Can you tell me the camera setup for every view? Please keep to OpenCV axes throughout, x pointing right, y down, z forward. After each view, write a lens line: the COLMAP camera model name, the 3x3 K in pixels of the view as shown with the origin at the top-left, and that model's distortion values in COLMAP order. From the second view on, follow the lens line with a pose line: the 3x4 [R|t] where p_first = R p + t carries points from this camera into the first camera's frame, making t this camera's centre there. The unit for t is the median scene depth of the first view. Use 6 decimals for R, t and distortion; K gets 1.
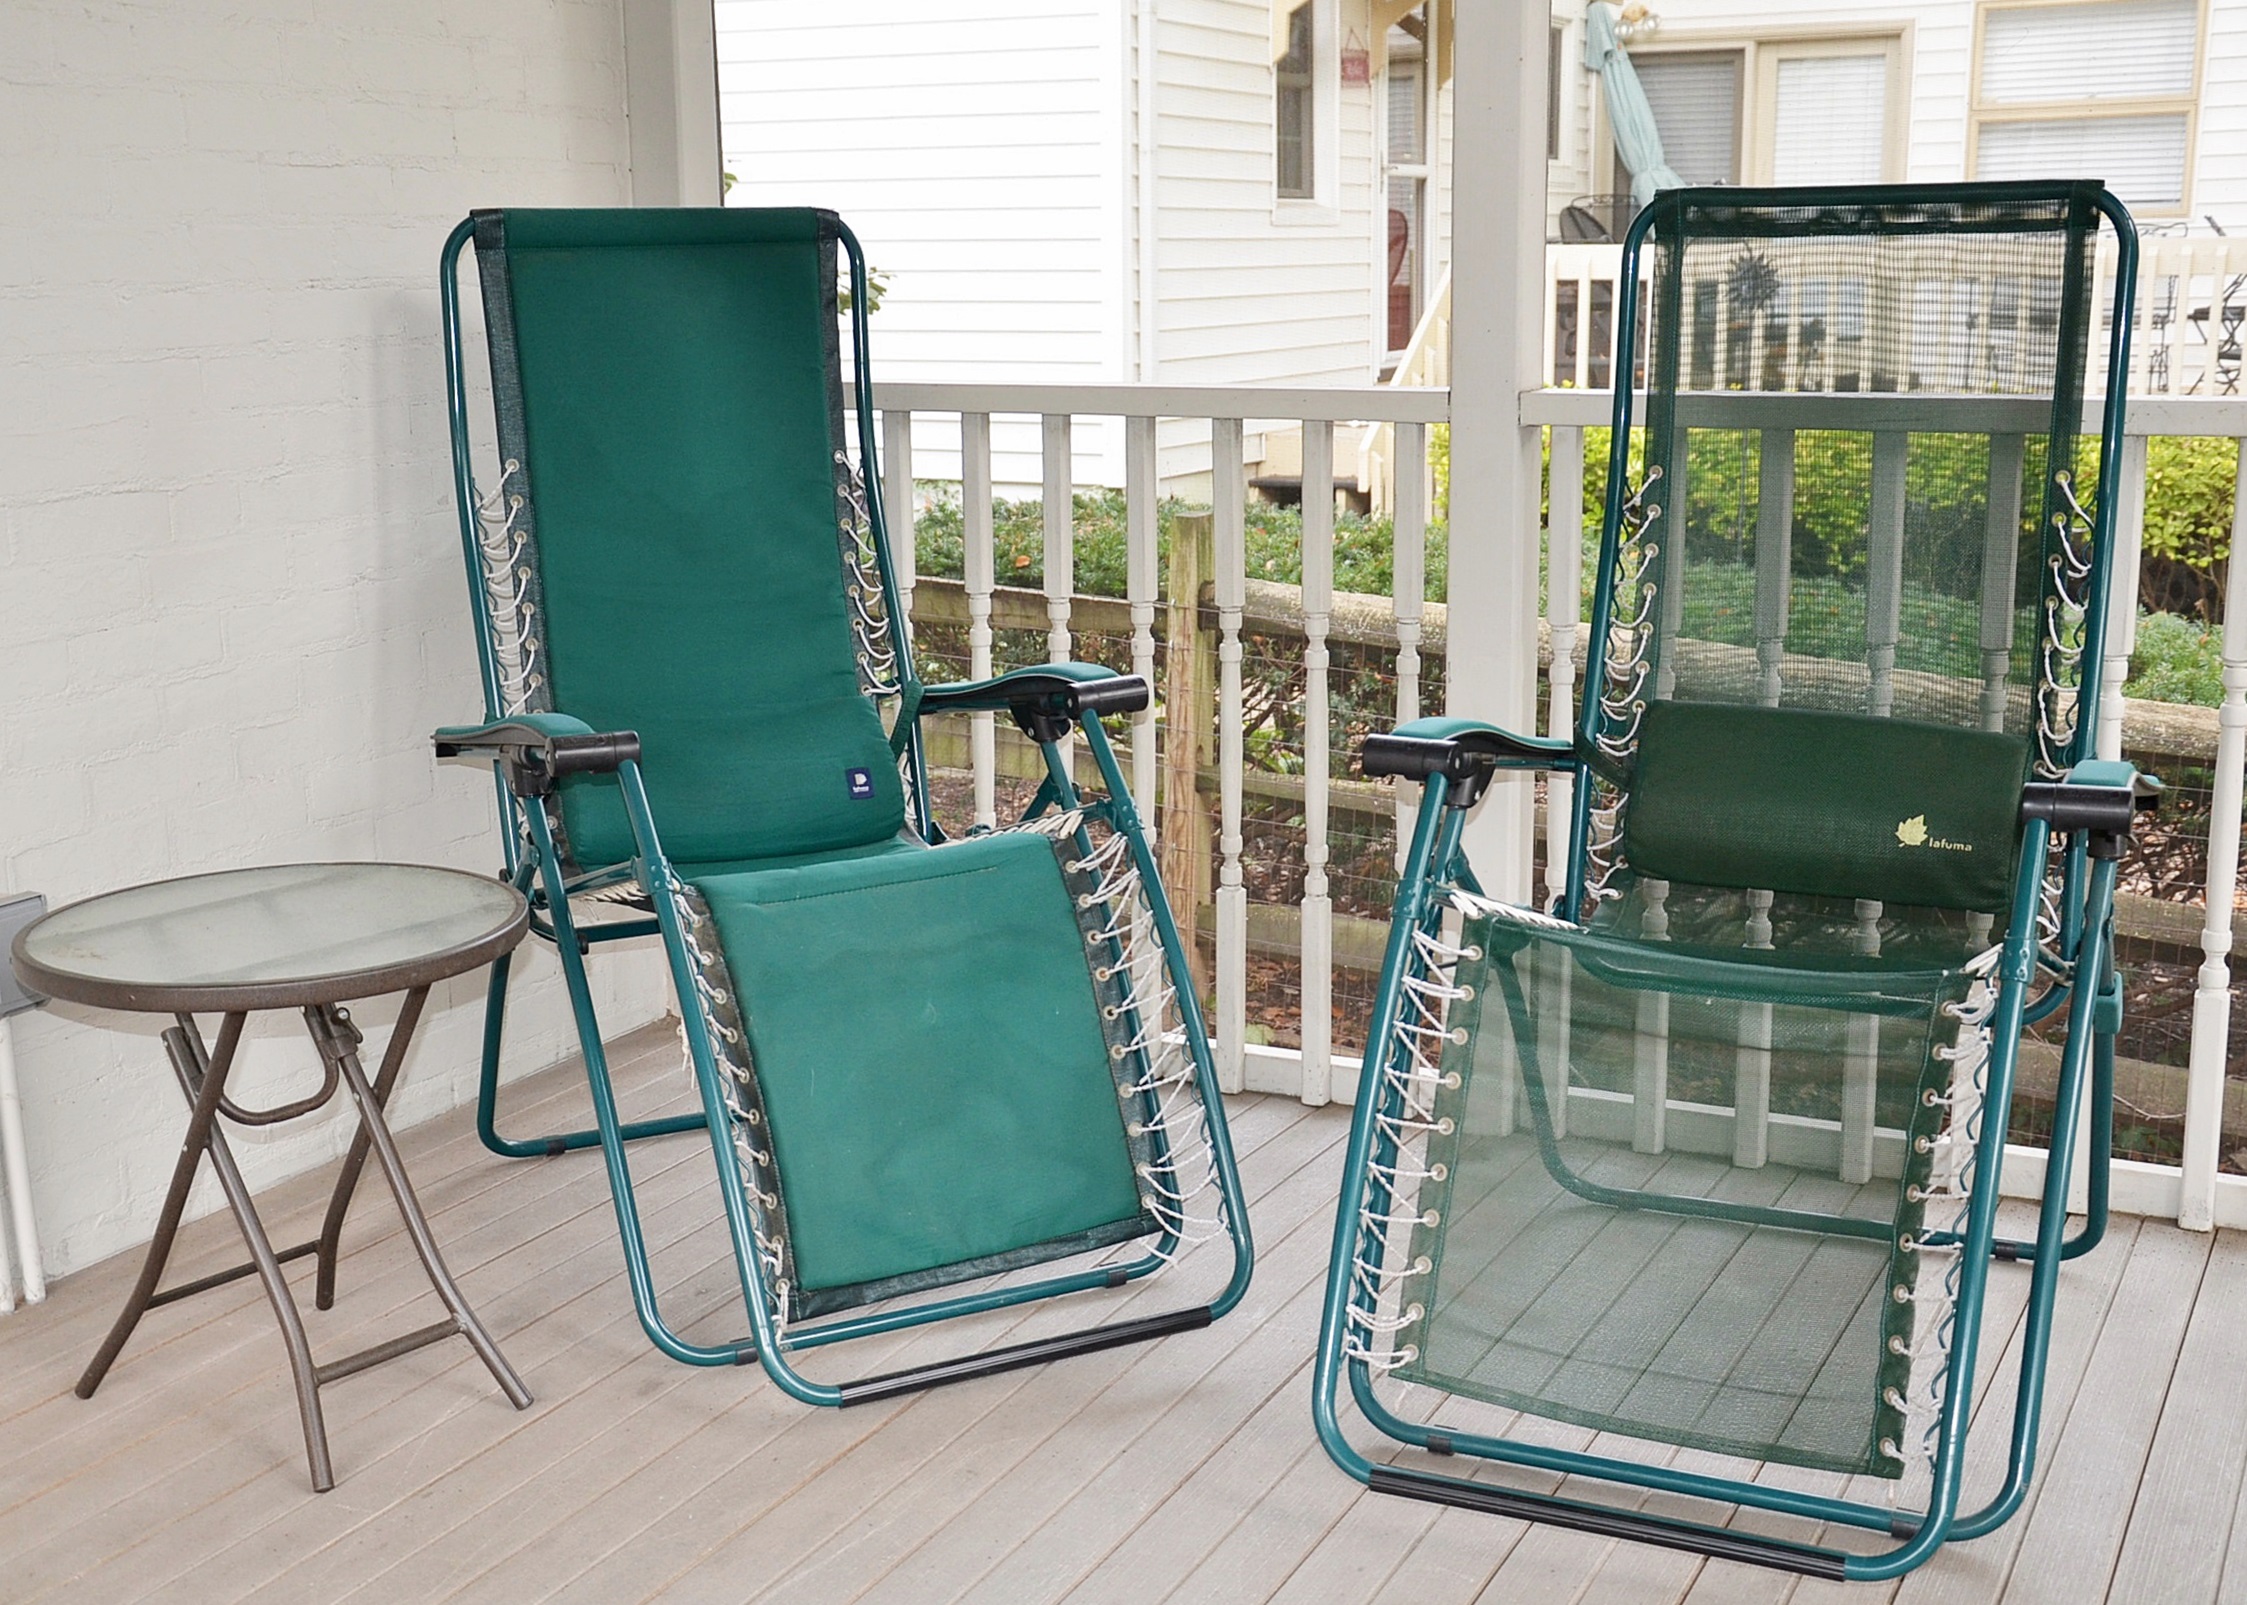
lens RADIAL K [[2790.4, 0, 1123.5], [0, 2790.4, 802.5], [0, 0, 1]] dist [0.149193, -0.017731]
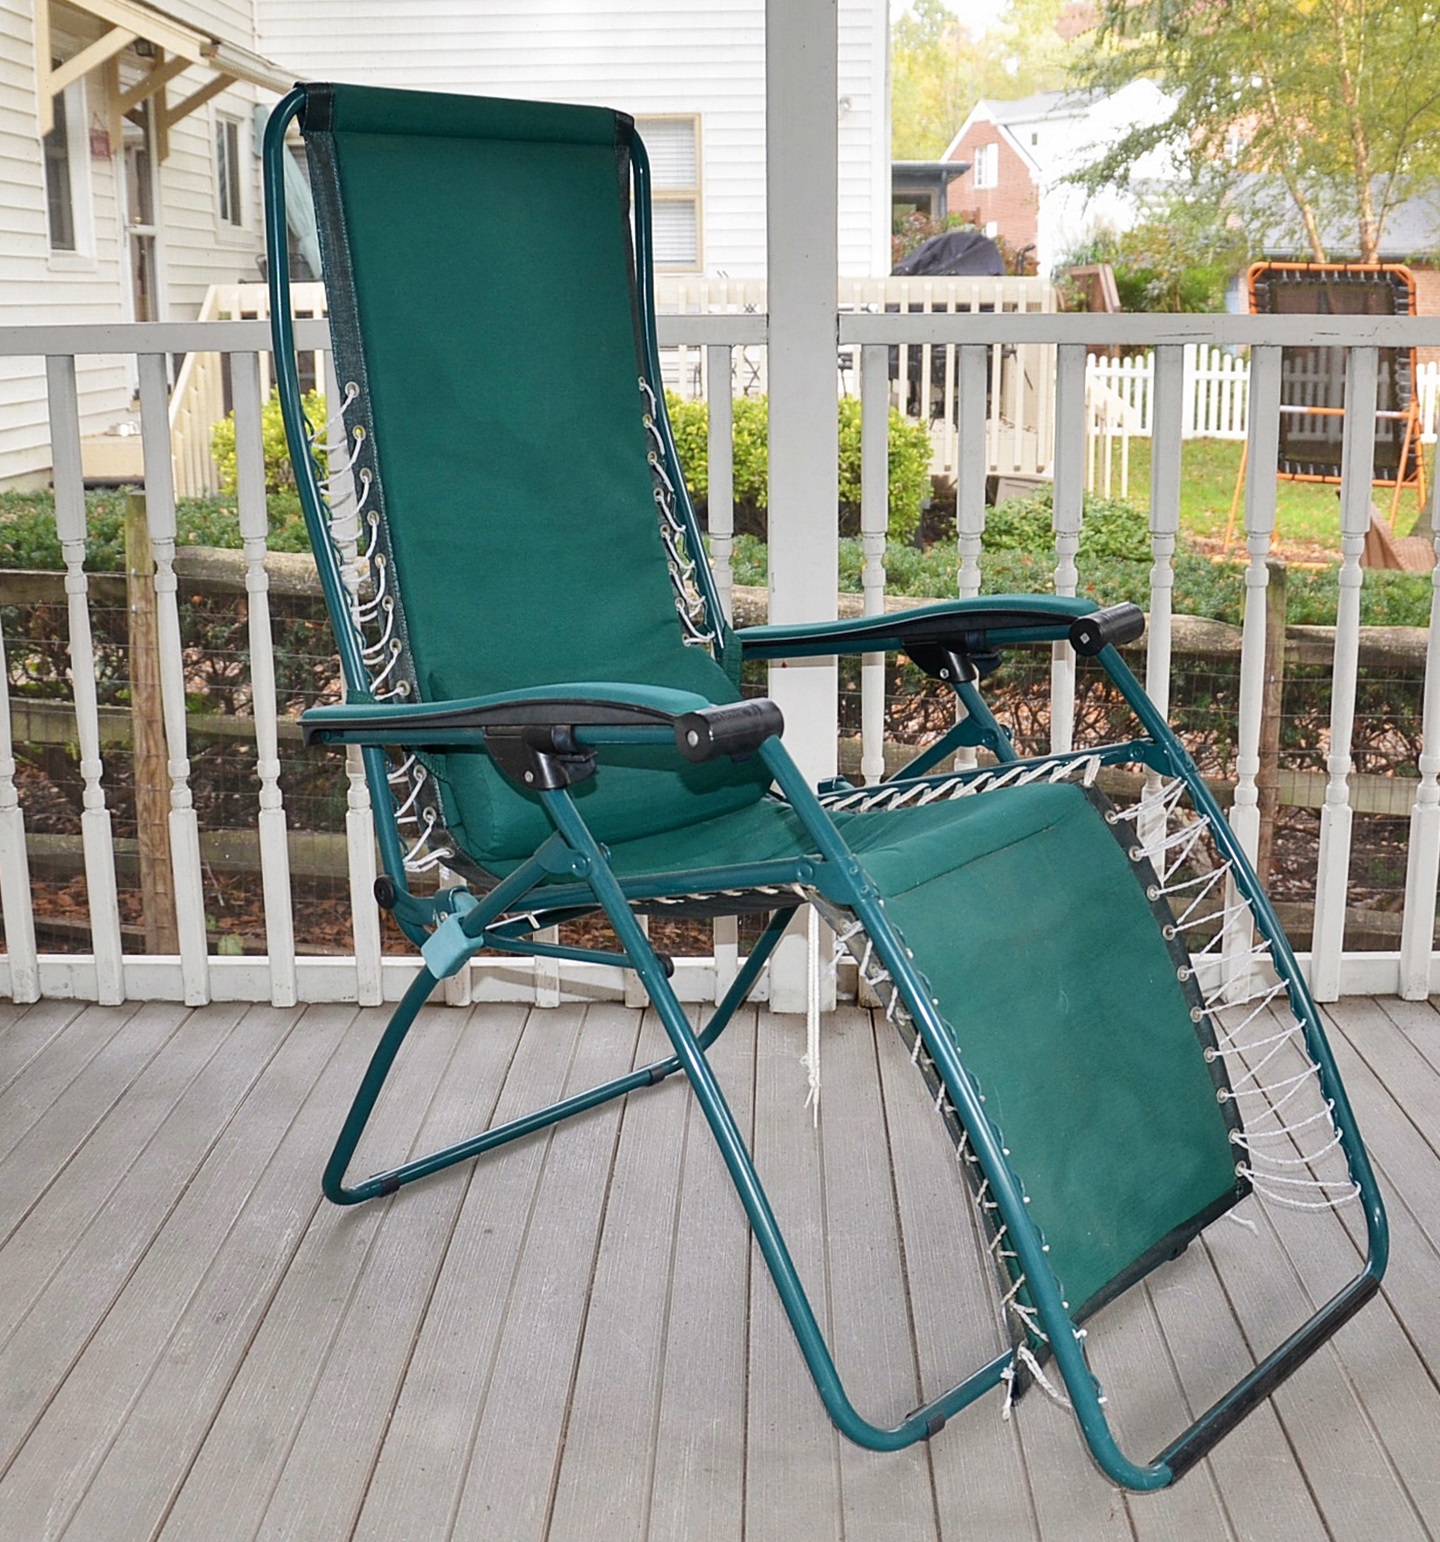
lens RADIAL K [[2098.9, 0, 720.0], [0, 2098.9, 771.0], [0, 0, 1]] dist [-0.163768, 0.455822]
pose [[0.911001, -0.095423, 0.401213, -0.106166], [0.085335, 0.995425, 0.042986, -0.007179], [-0.403479, -0.004923, 0.914975, 0.112000]]
